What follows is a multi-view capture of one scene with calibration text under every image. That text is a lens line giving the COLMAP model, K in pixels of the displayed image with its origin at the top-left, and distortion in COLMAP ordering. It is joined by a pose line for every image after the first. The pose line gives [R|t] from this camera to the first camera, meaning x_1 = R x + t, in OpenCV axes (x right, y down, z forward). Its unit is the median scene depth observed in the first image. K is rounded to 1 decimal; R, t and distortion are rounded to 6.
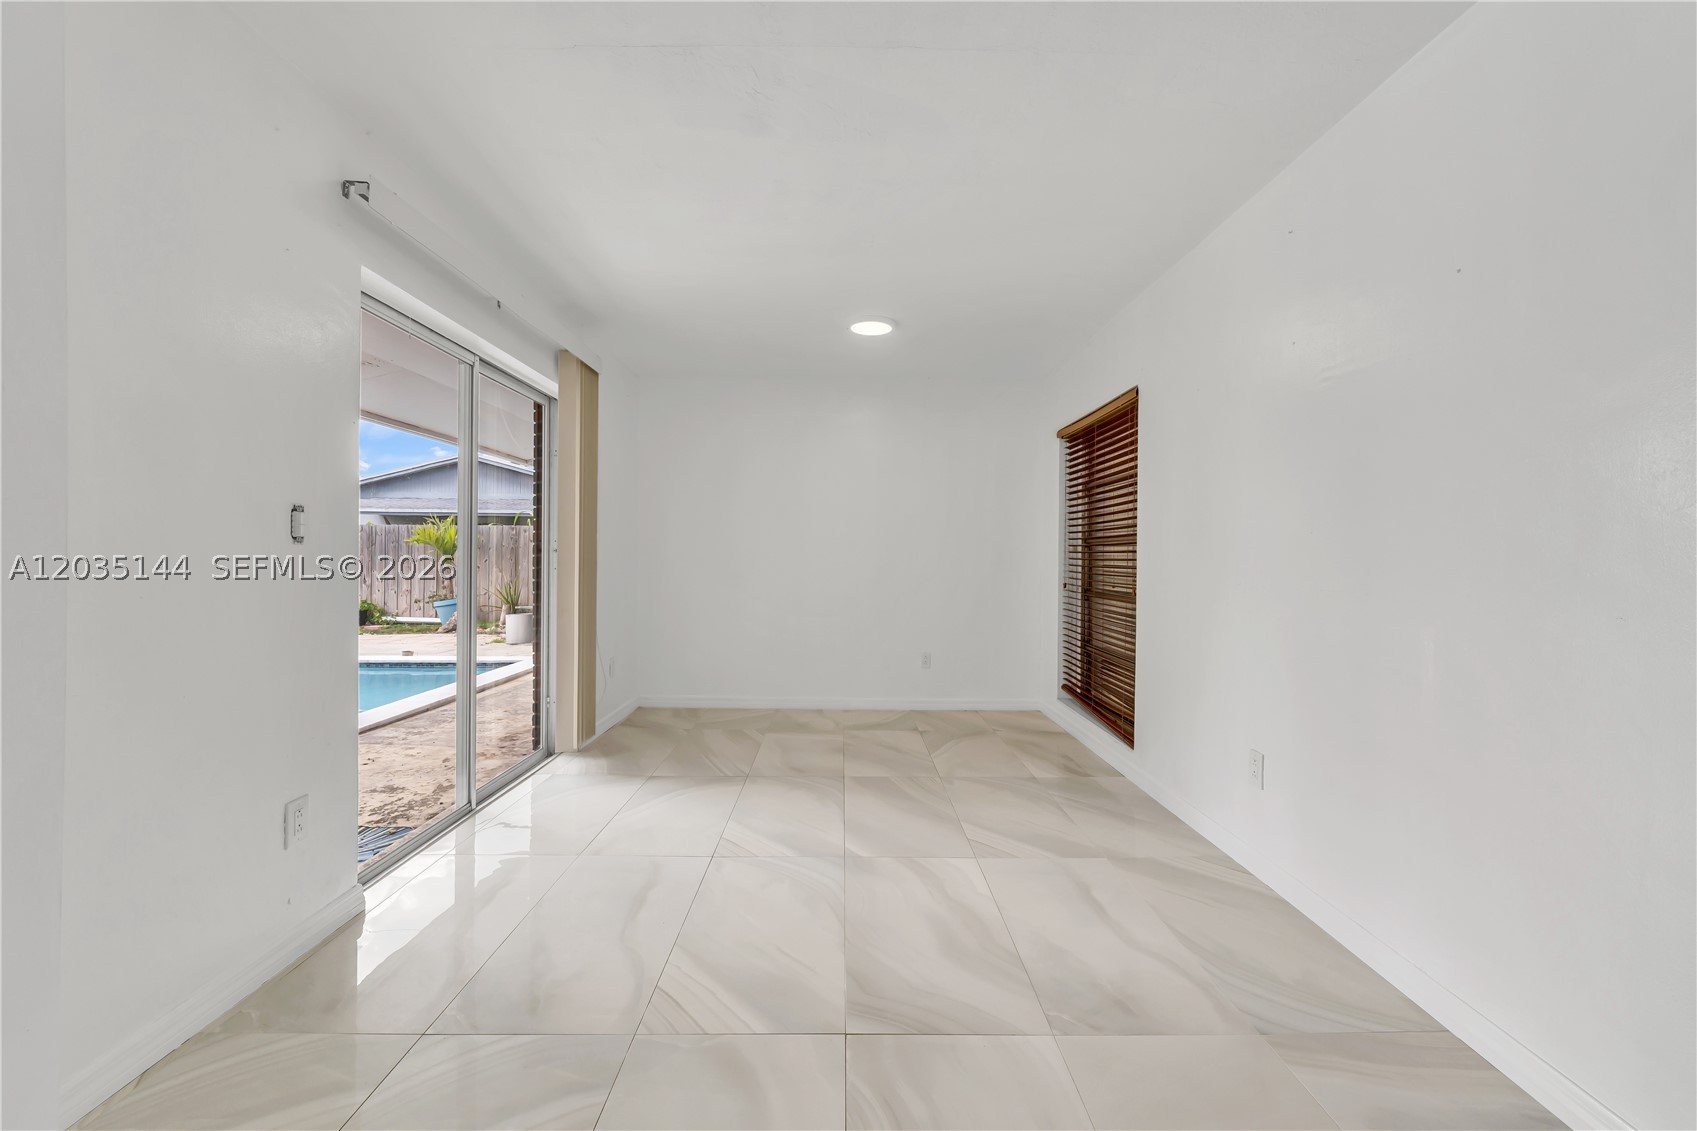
lens RADIAL K [[726.2, 0, 859.6], [0, 726.2, 550.7], [0, 0, 1]] dist [-0.005011, -0.000468]
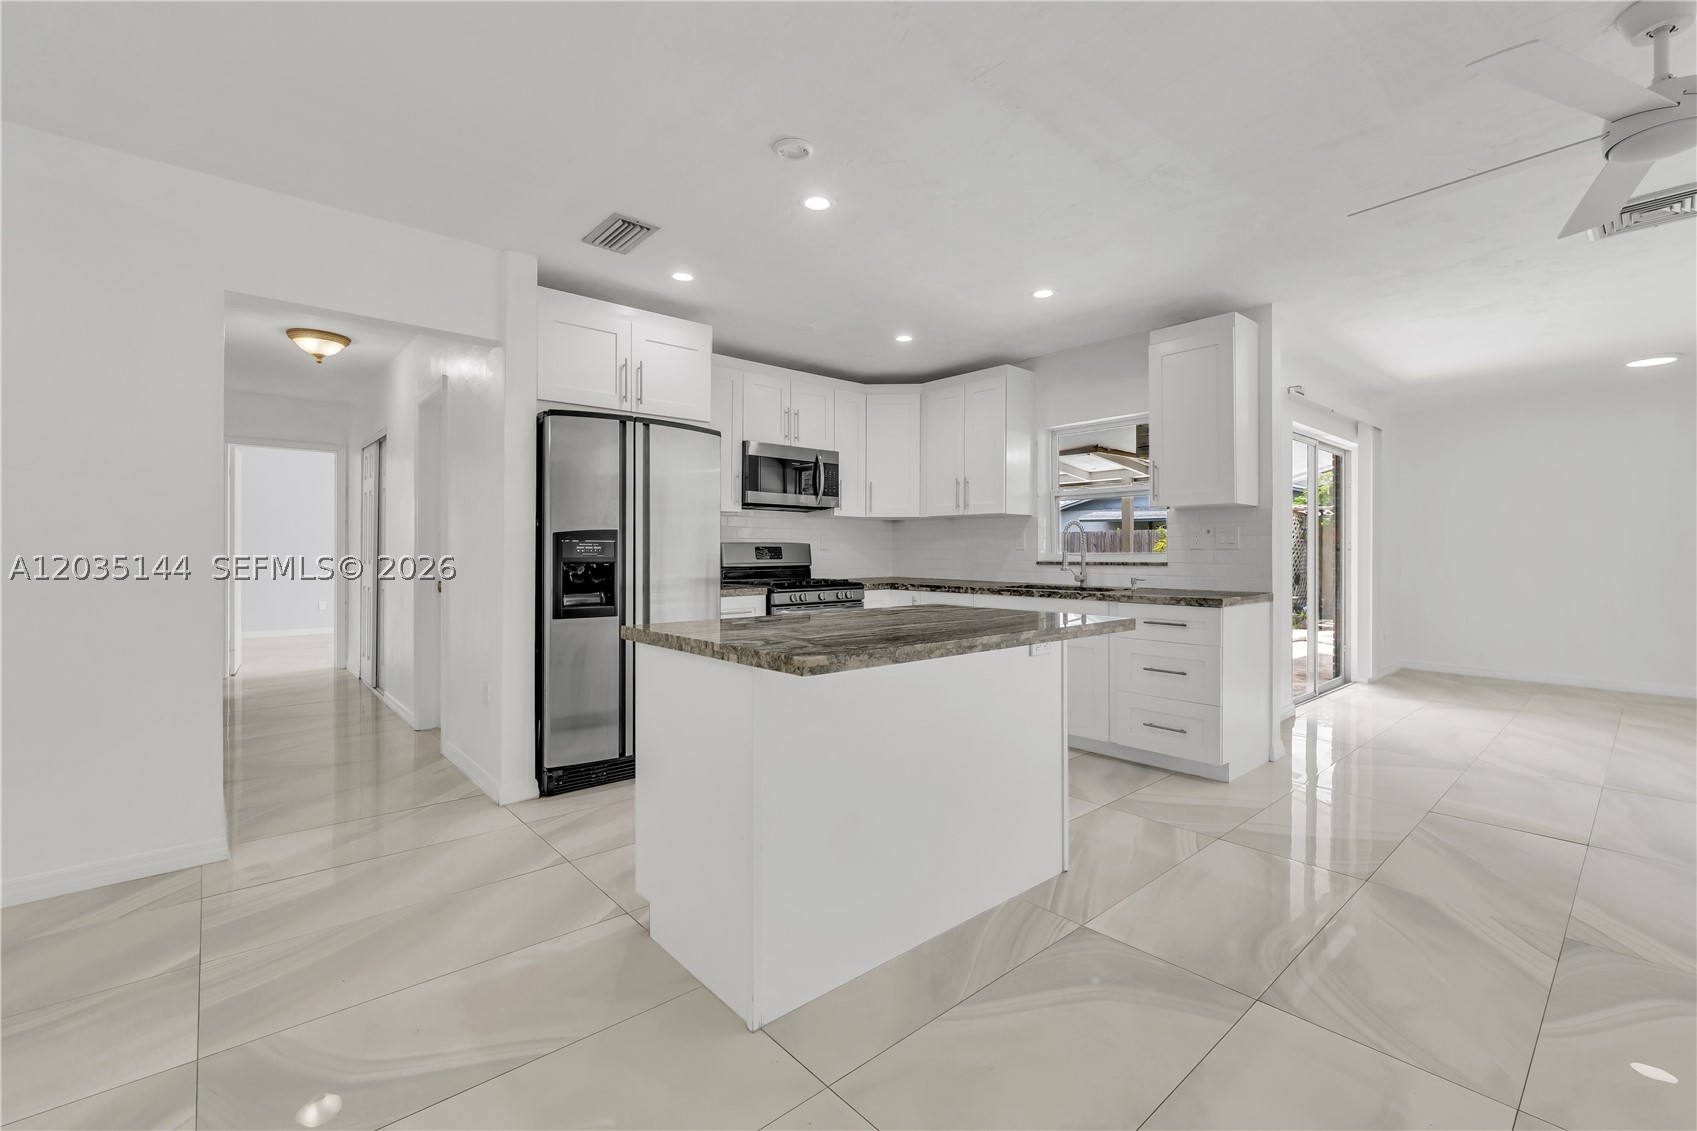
lens RADIAL K [[726.2, 0, 859.6], [0, 726.2, 550.7], [0, 0, 1]] dist [-0.005011, -0.000468]
pose [[0.651069, -0.007231, -0.758984, 0.069567], [0.007368, 0.999968, -0.003207, -0.000180], [0.758982, -0.003504, 0.651102, -0.805803]]
